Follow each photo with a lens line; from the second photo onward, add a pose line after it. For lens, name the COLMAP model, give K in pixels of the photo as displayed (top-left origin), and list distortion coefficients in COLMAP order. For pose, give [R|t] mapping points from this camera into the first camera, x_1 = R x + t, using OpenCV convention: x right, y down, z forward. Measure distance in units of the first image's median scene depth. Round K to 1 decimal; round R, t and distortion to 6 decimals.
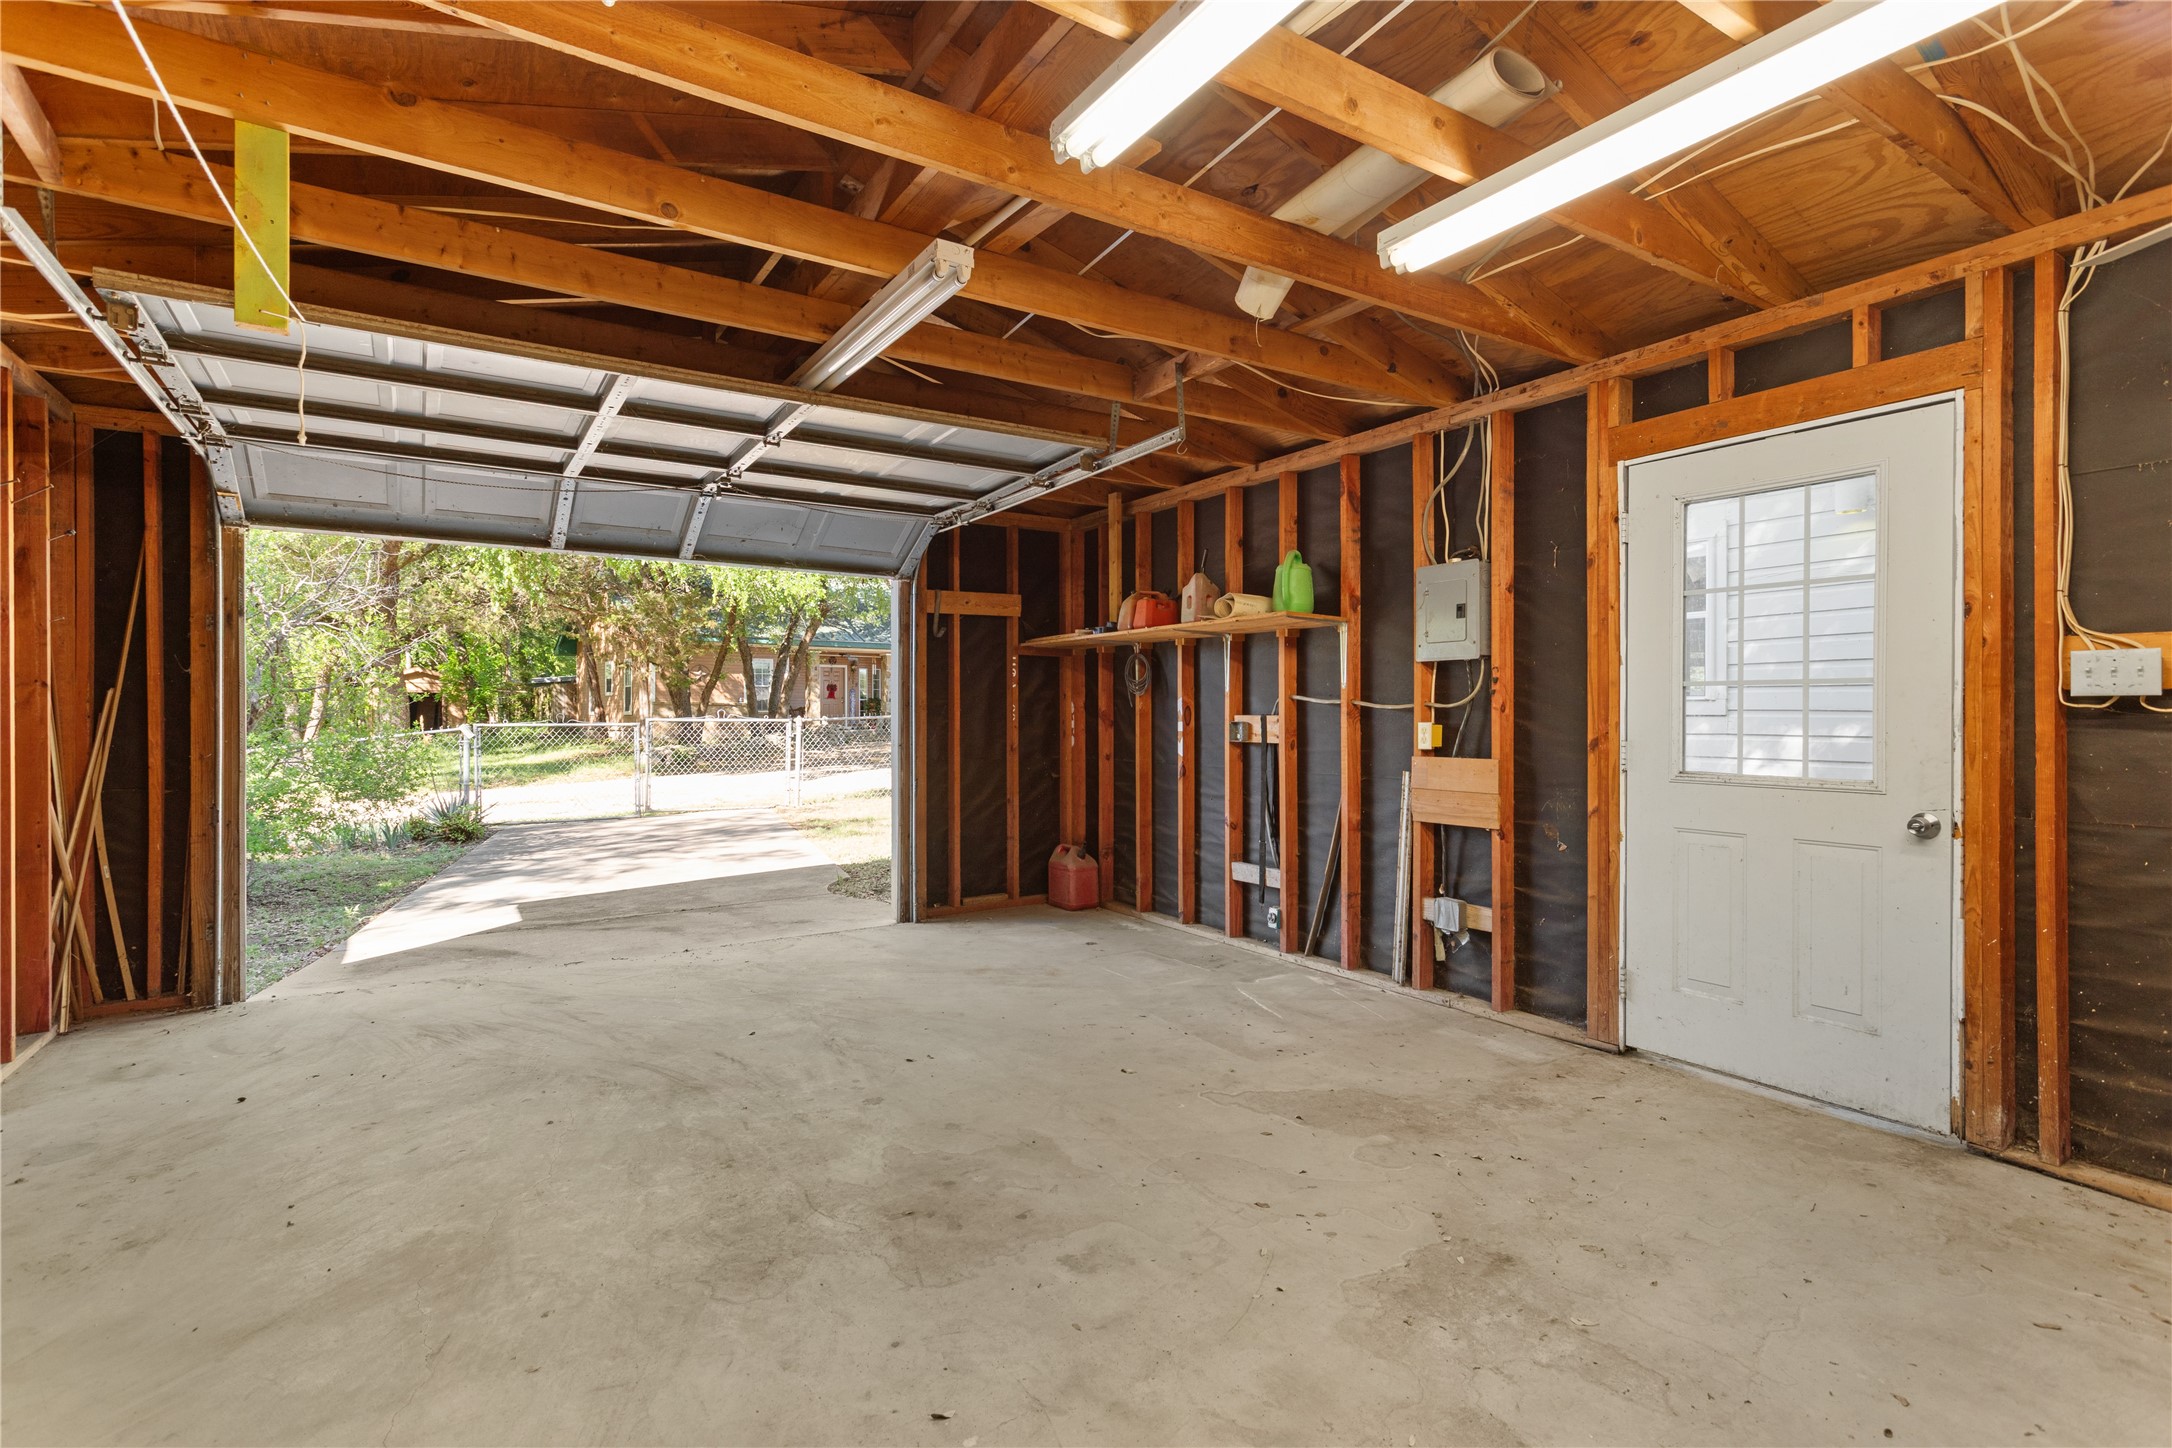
lens RADIAL K [[1032.2, 0, 1093.2], [0, 1032.2, 721.8], [0, 0, 1]] dist [0.000101, 0.000605]
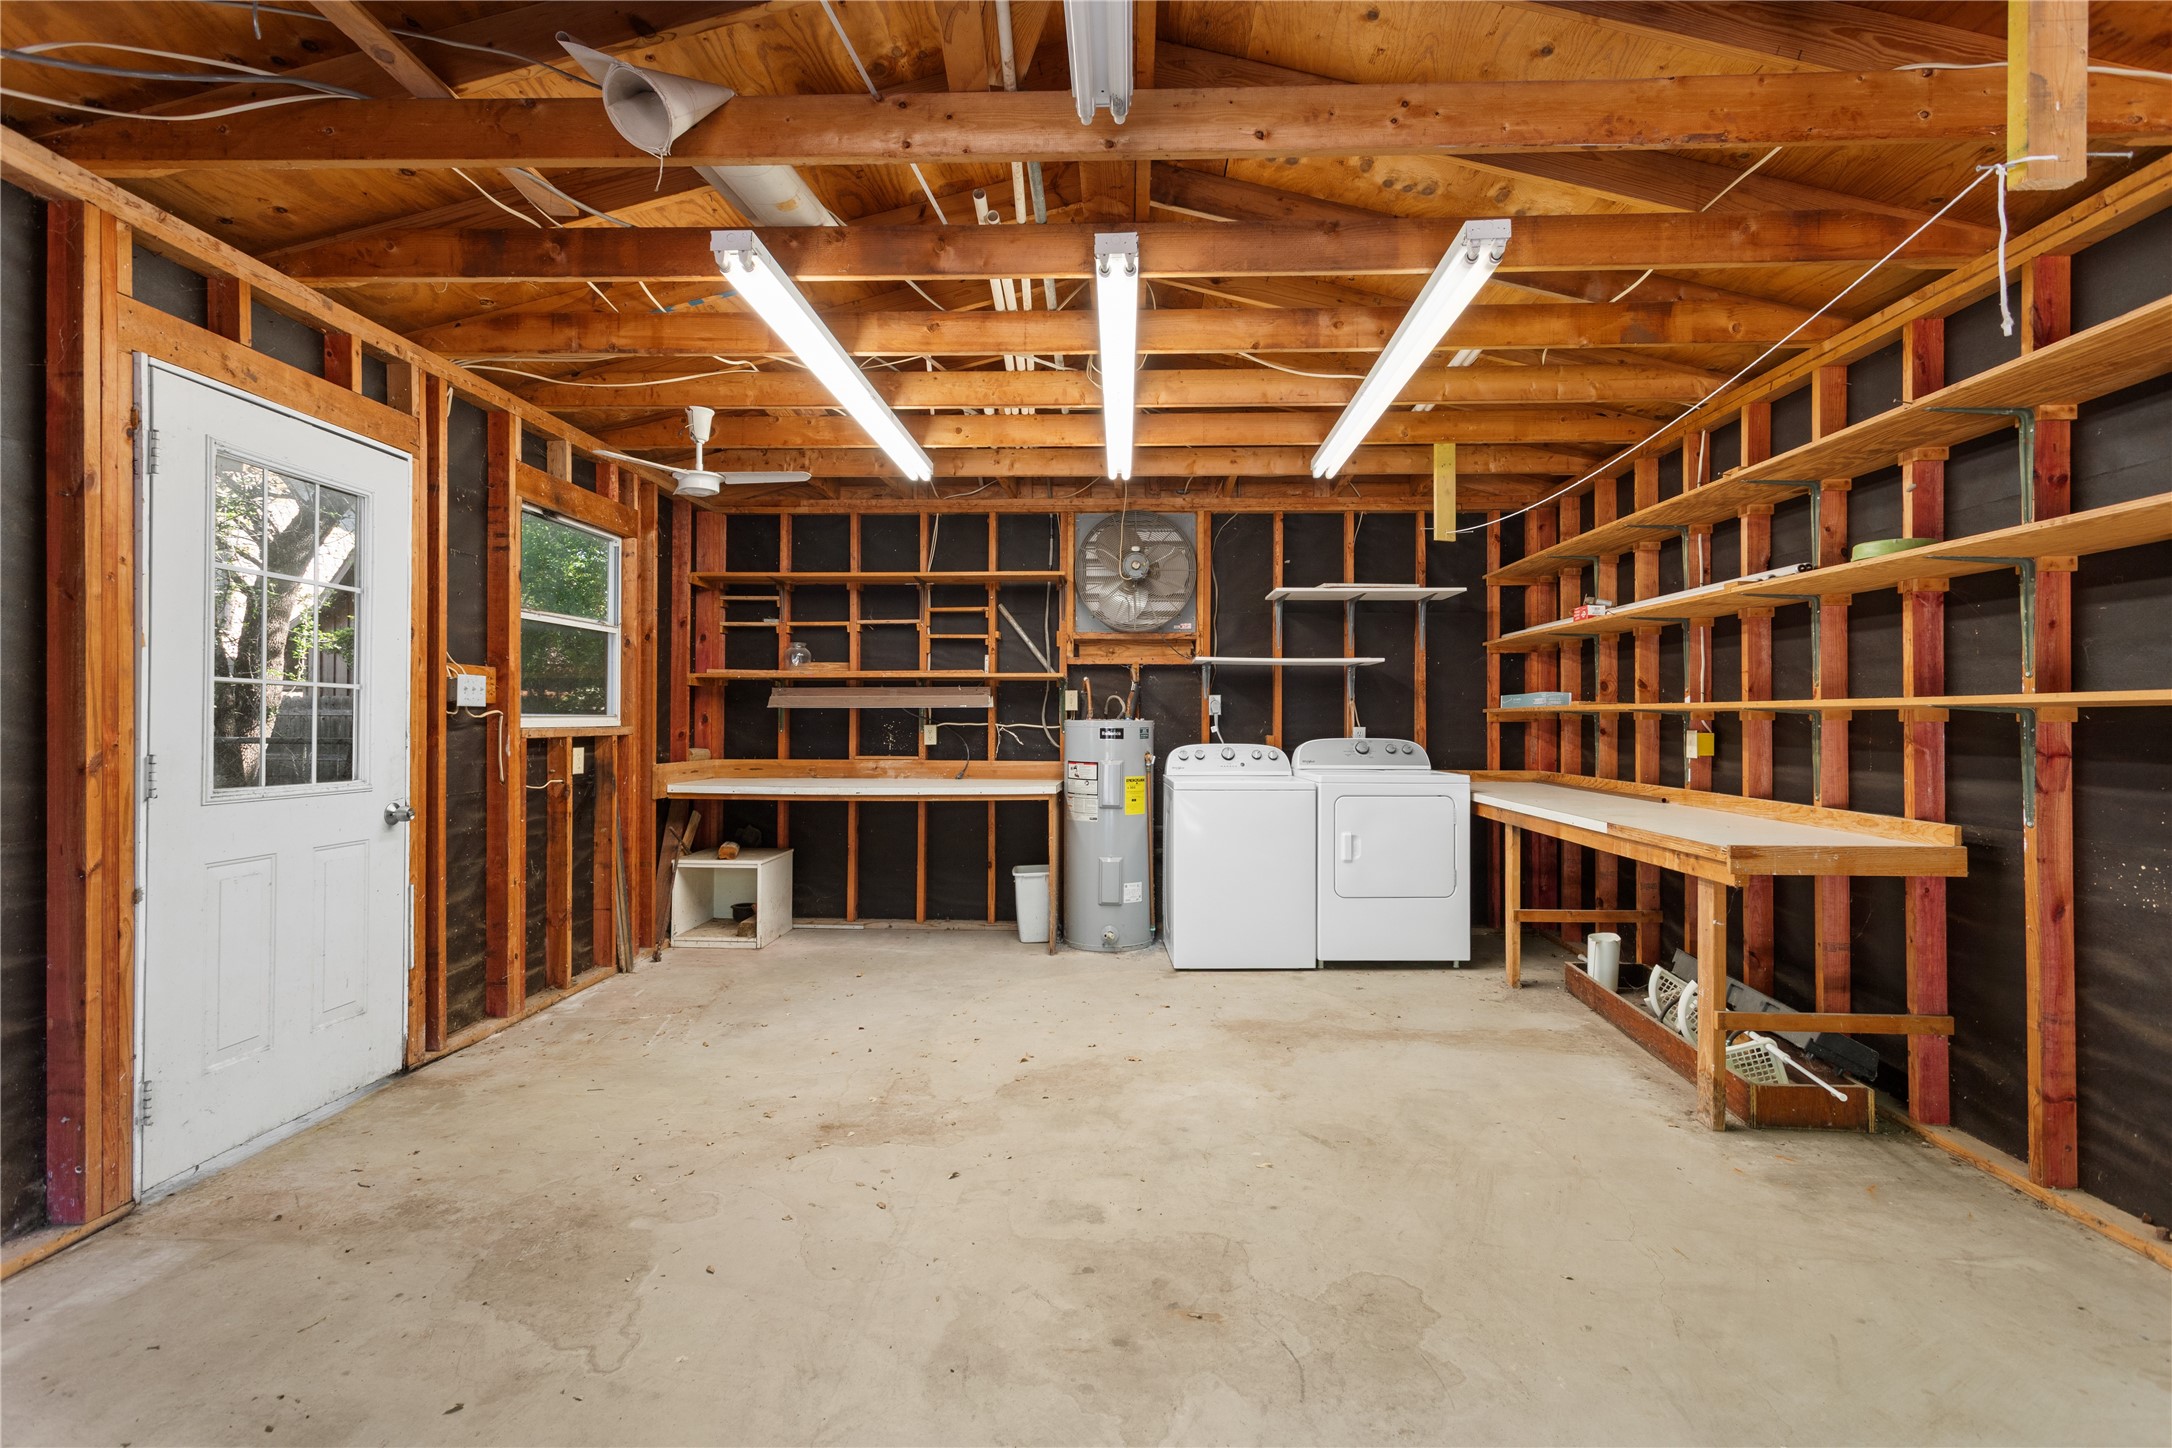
lens RADIAL K [[1041.9, 0, 1085.9], [0, 1041.9, 712.6], [0, 0, 1]] dist [-0.001081, 0.000842]
pose [[-0.818755, 0.004113, 0.574128, -0.507912], [0.003435, 0.999992, -0.002266, -0.008512], [-0.574133, 0.000117, -0.818762, 1.492313]]
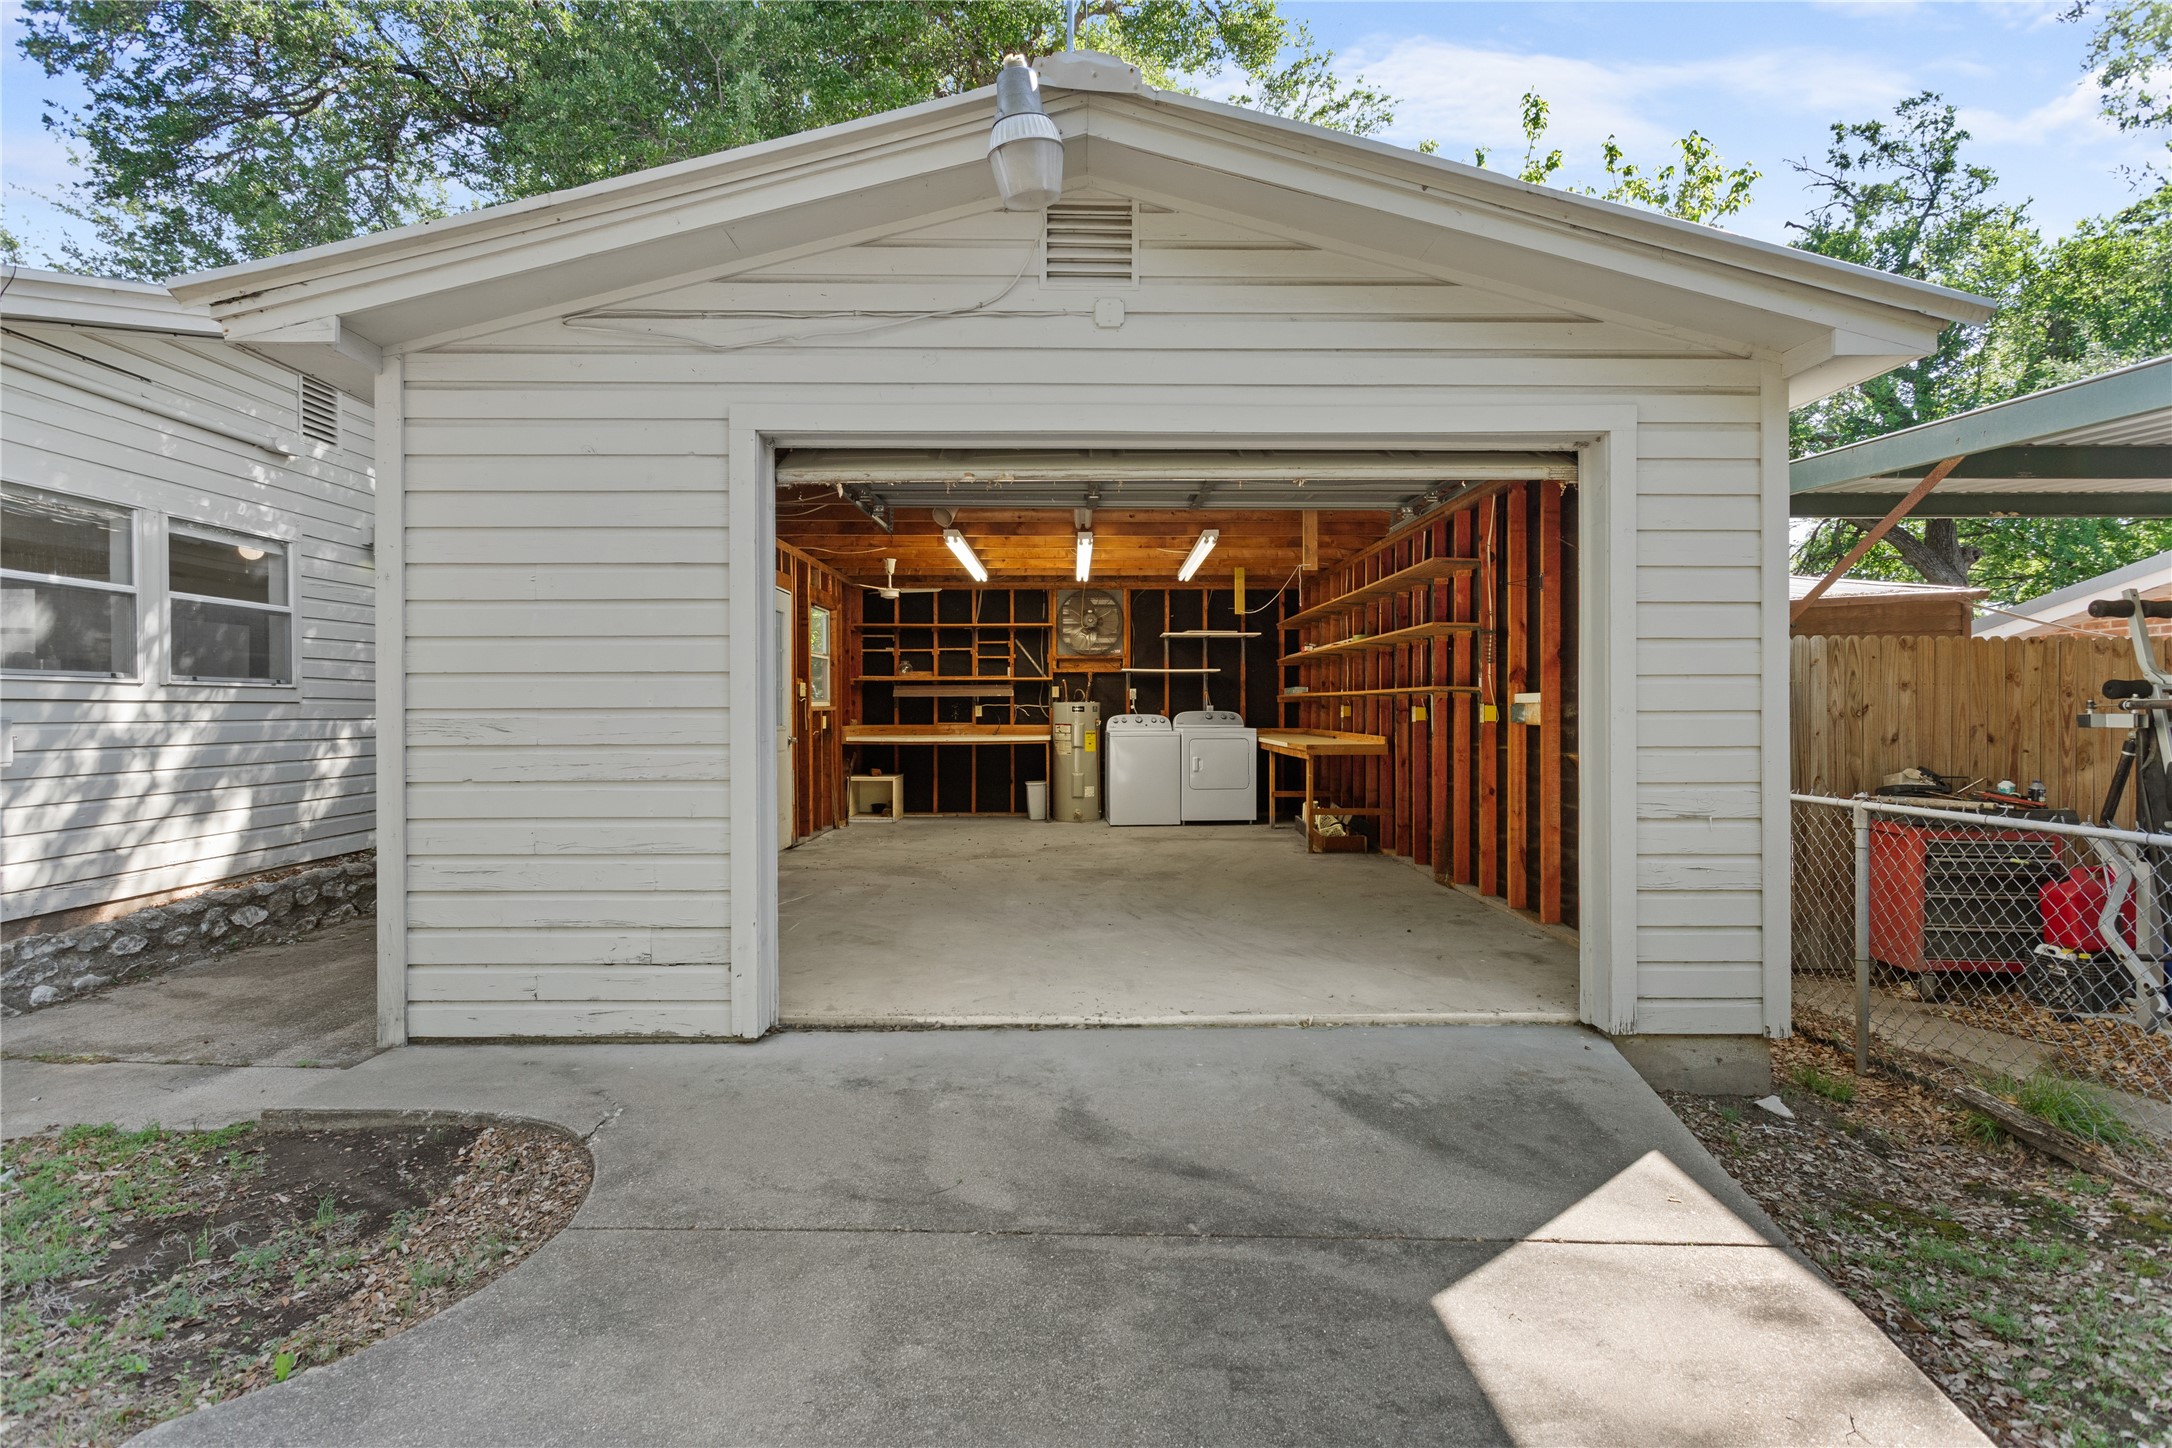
lens RADIAL K [[1041.9, 0, 1085.9], [0, 1041.9, 712.6], [0, 0, 1]] dist [-0.001081, 0.000842]
pose [[-0.845338, 0.002414, 0.534226, -1.382105], [0.008331, 0.999928, 0.008664, 0.005215], [-0.534167, 0.011775, -0.845297, 2.905910]]
